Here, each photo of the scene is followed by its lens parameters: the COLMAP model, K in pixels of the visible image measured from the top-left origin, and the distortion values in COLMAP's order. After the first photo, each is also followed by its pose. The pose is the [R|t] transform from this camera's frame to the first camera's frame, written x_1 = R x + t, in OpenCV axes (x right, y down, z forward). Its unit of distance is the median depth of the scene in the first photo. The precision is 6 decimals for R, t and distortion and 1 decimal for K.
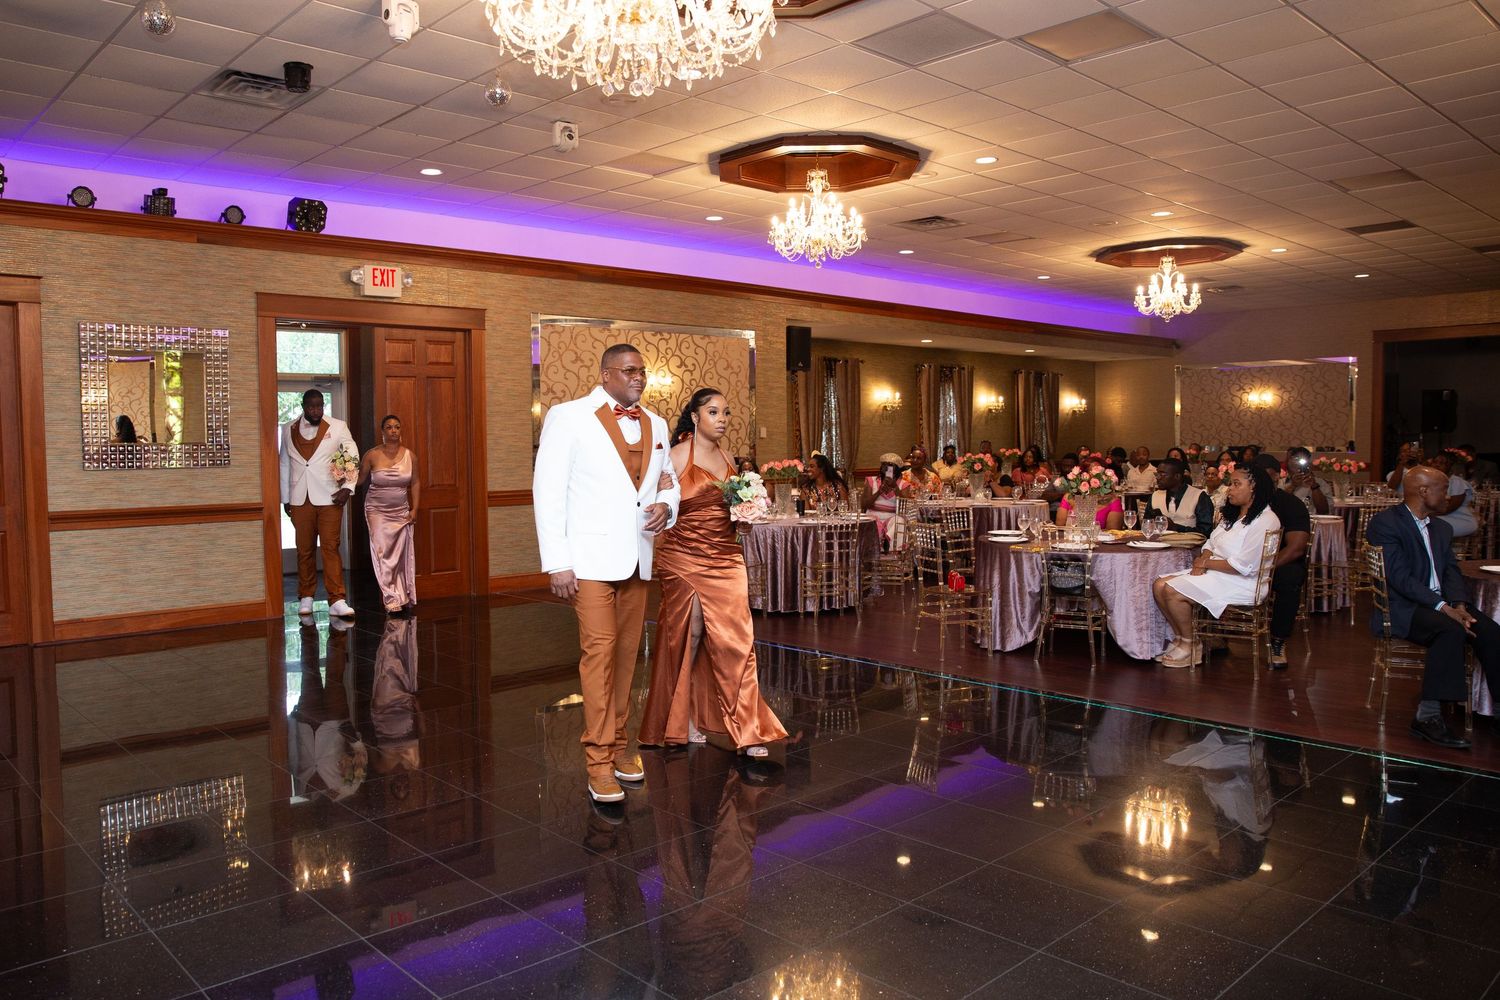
lens RADIAL K [[1085.7, 0, 684.5], [0, 1085.7, 499.9], [0, 0, 1]] dist [-0.114350, 0.100091]
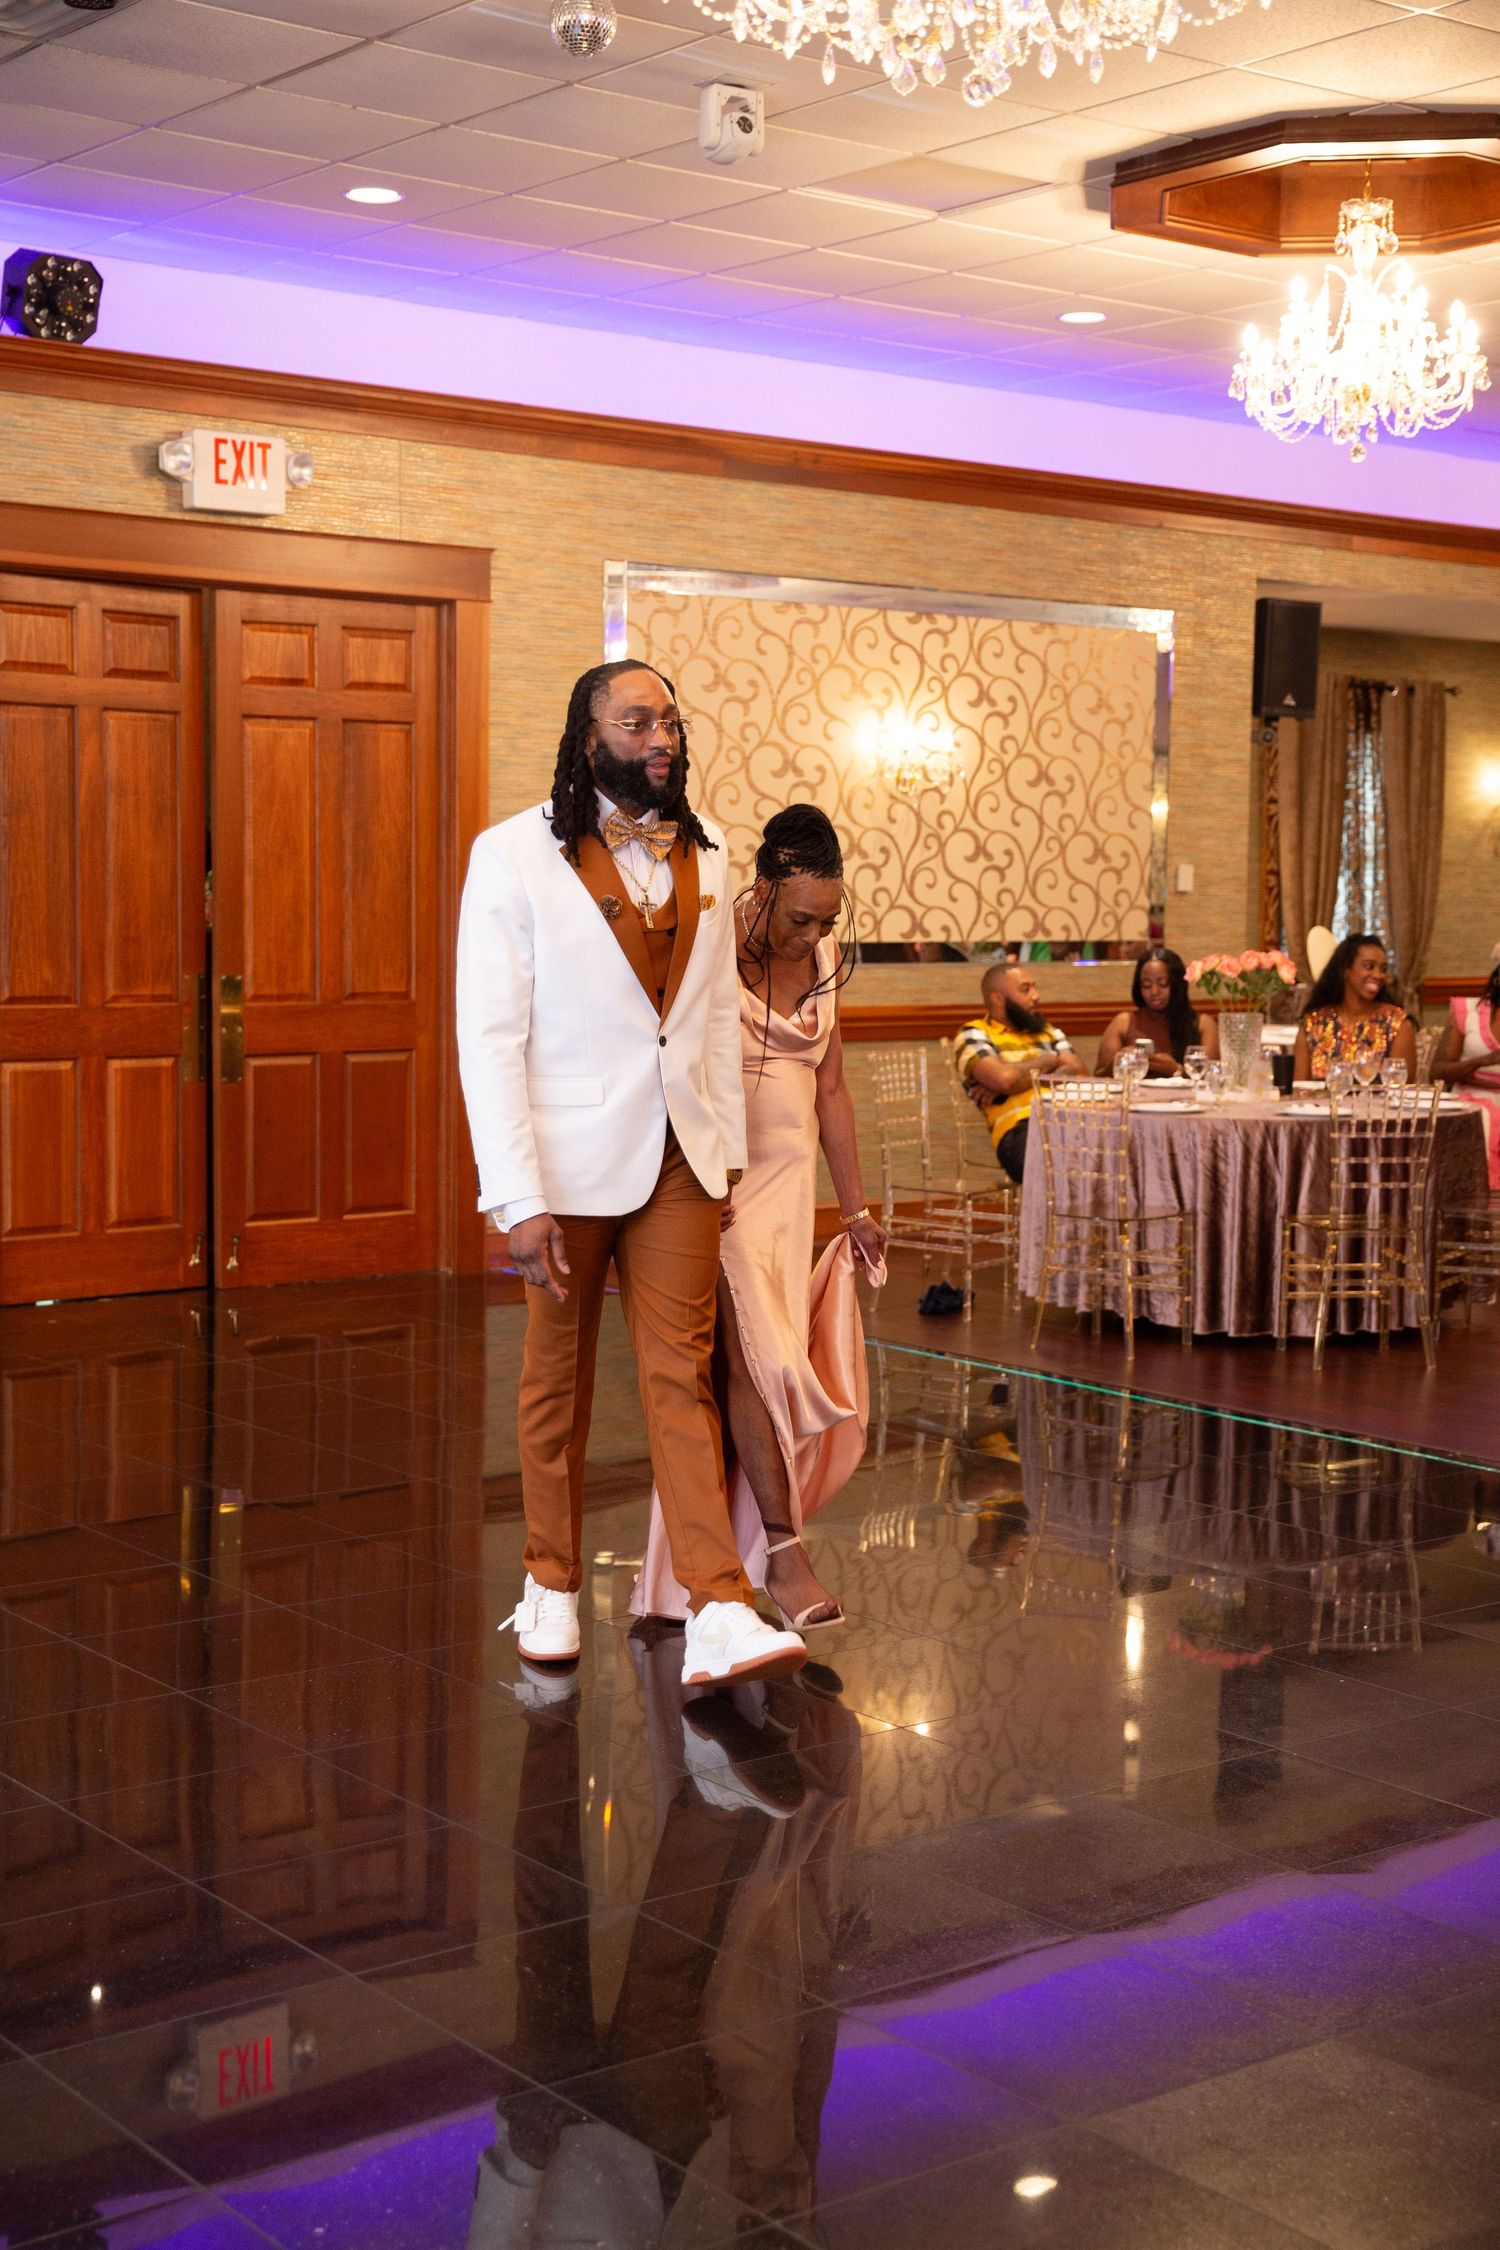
lens RADIAL K [[2959.0, 0, 744.6], [0, 2959.0, 1134.7], [0, 0, 1]] dist [0.060917, 0.074710]
pose [[0.997620, 0.027707, -0.063134, -0.020805], [-0.025843, 0.999211, 0.030154, 0.001877], [0.063919, -0.028451, 0.997549, -0.090386]]
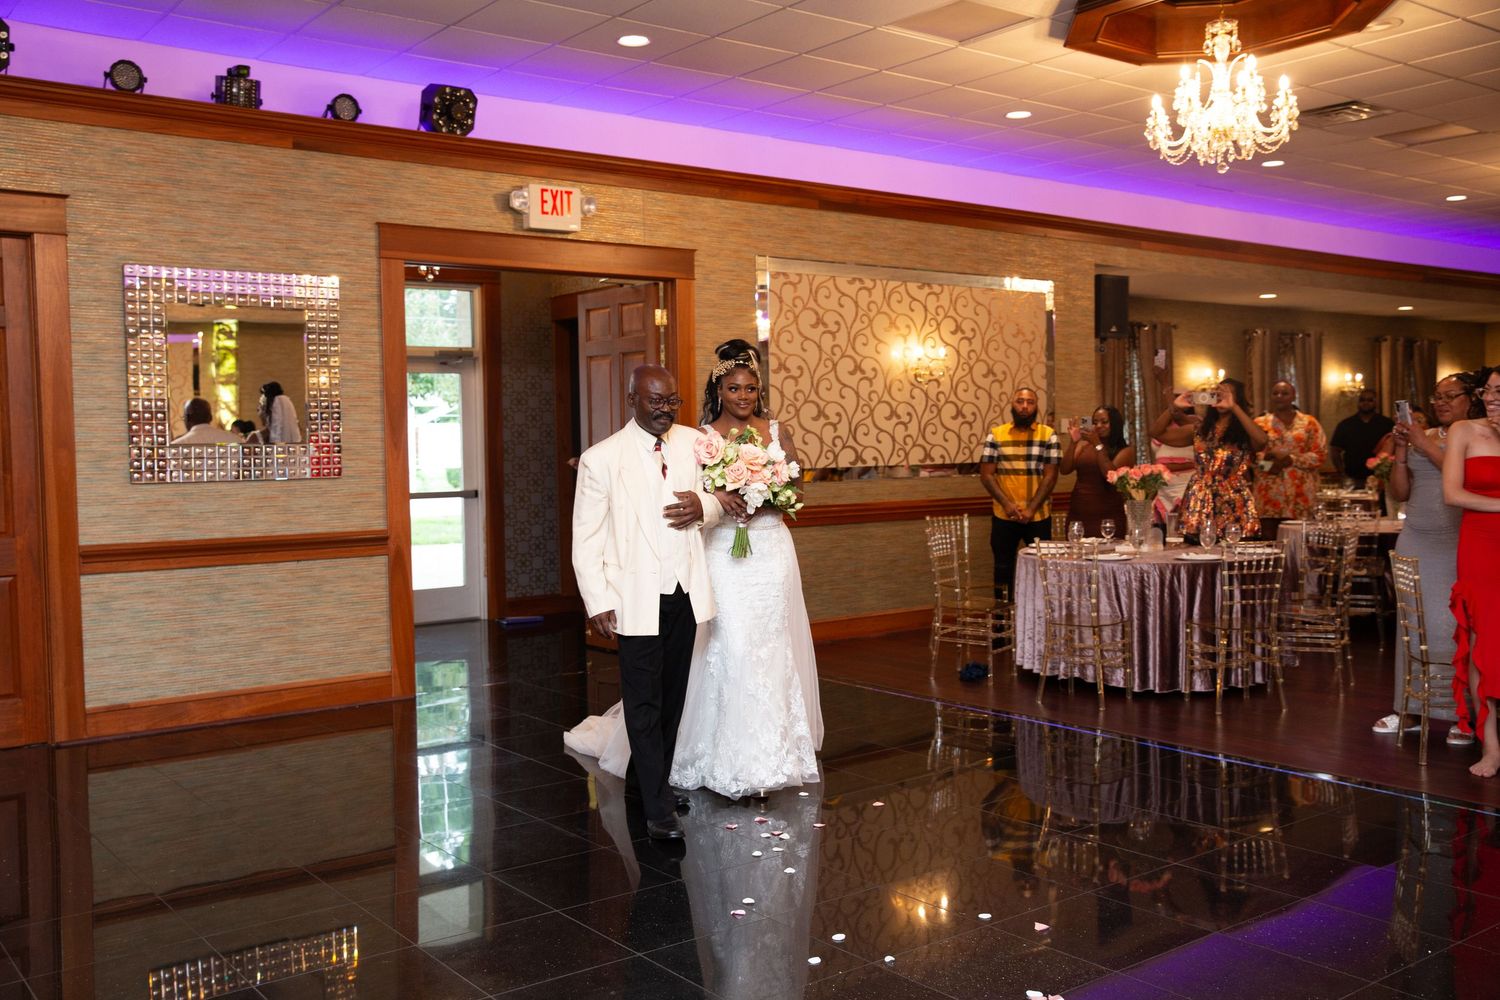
lens RADIAL K [[1370.1, 0, 746.0], [0, 1370.1, 501.7], [0, 0, 1]] dist [-0.041677, 0.124846]
pose [[0.997275, -0.003416, -0.073688, -0.098334], [0.002652, 0.999942, -0.010459, -0.005618], [0.073720, 0.010235, 0.997226, 0.139370]]
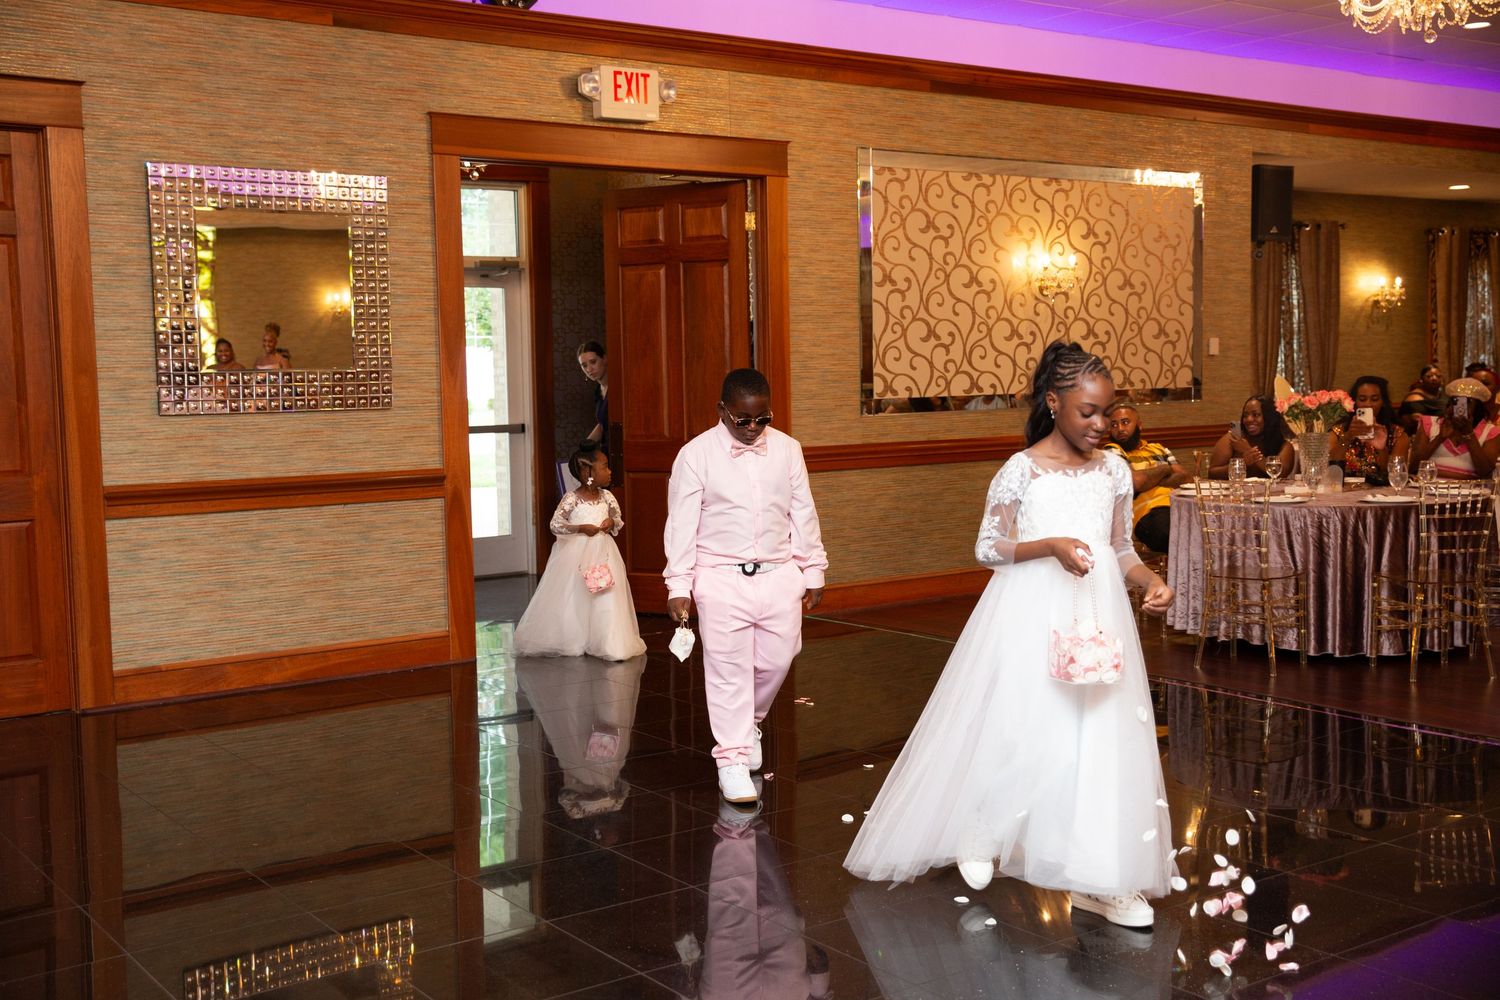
lens RADIAL K [[1637.1, 0, 750.0], [0, 1637.1, 500.0], [0, 0, 1]] dist [0.014690, 0.136832]
pose [[0.994832, -0.001288, -0.101522, -0.128371], [0.003981, 0.999645, 0.026333, -0.003276], [0.101452, -0.026601, 0.994485, 0.104192]]
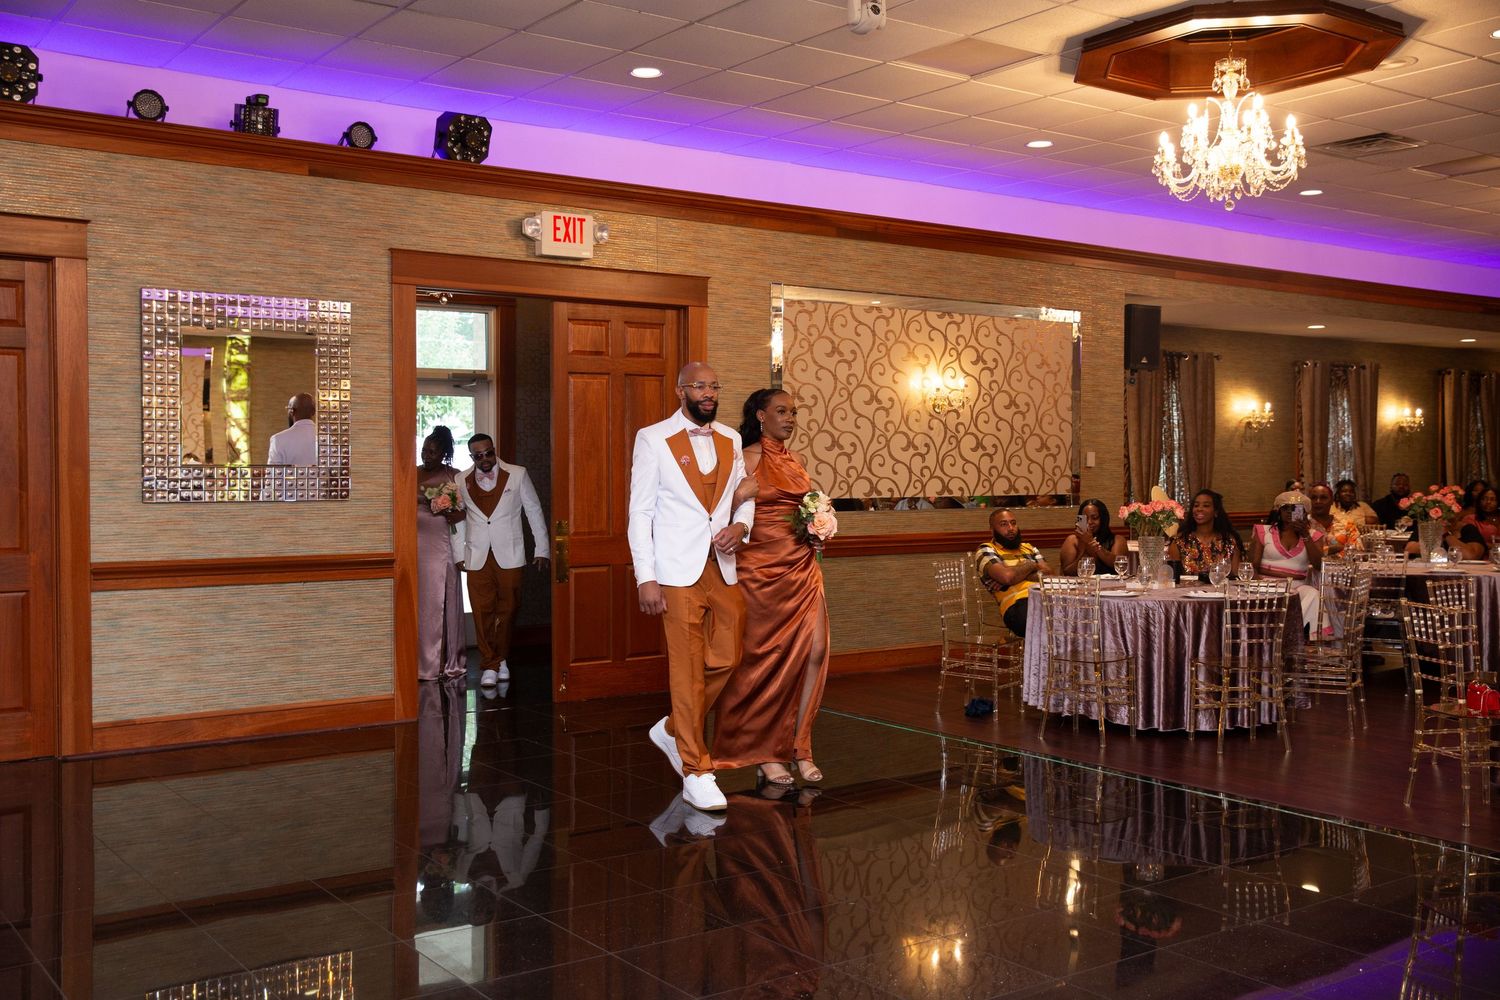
lens RADIAL K [[1466.4, 0, 746.7], [0, 1466.4, 502.4], [0, 0, 1]] dist [-0.016394, 0.118500]
pose [[0.994802, 0.011986, -0.101119, -0.071313], [-0.015163, 0.999413, -0.030709, -0.004373], [0.100692, 0.032083, 0.994400, 0.080035]]
